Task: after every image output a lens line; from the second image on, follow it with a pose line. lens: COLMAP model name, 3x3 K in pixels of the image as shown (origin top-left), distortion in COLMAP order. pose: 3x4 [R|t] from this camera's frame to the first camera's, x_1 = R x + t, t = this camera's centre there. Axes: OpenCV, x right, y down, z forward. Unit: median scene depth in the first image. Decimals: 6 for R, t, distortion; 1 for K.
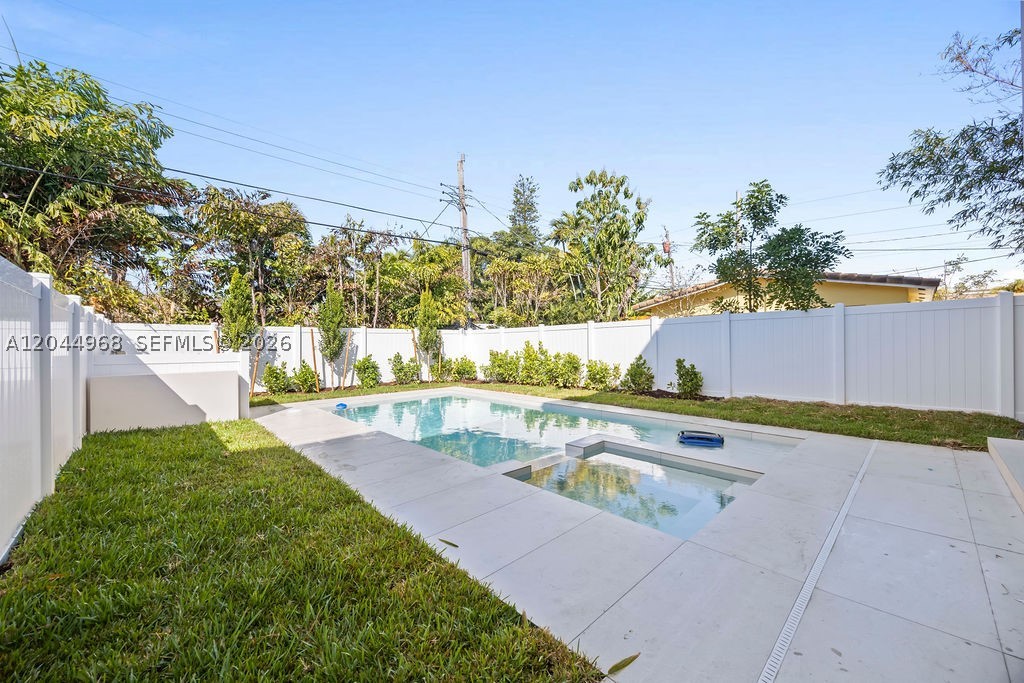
lens RADIAL K [[395.9, 0, 514.1], [0, 395.9, 341.3], [0, 0, 1]] dist [-0.000178, 0.000000]
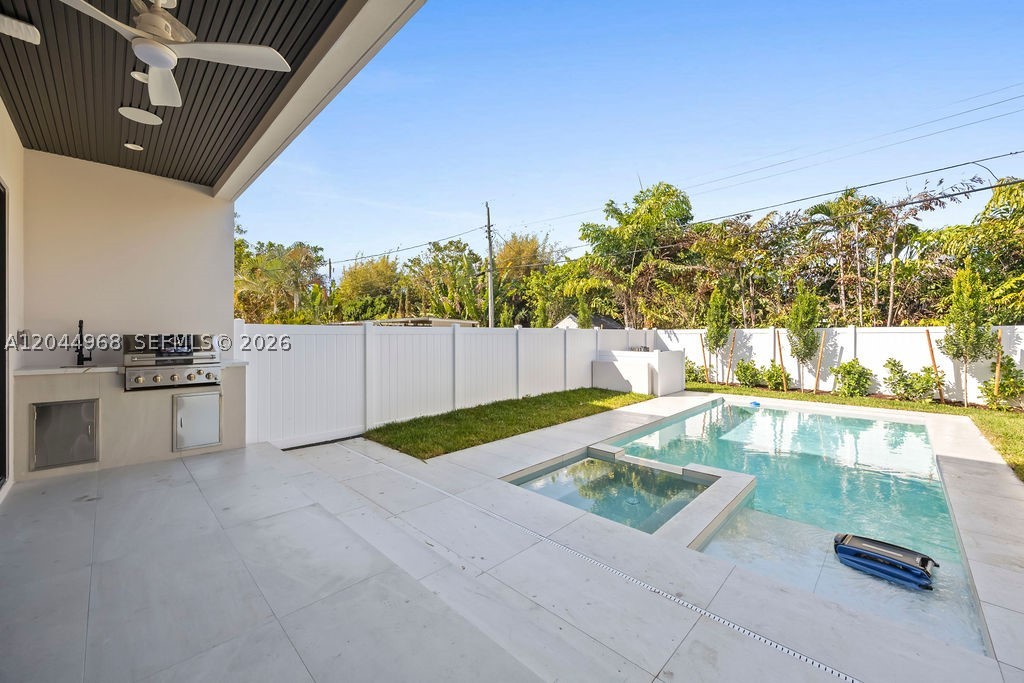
lens RADIAL K [[395.9, 0, 514.2], [0, 395.9, 337.7], [0, 0, 1]] dist [-0.000178, 0.000000]
pose [[0.029319, 0.009079, -0.999529, 0.482787], [0.000416, 0.999959, 0.009095, -0.019084], [0.999570, -0.000682, 0.029314, 0.248574]]
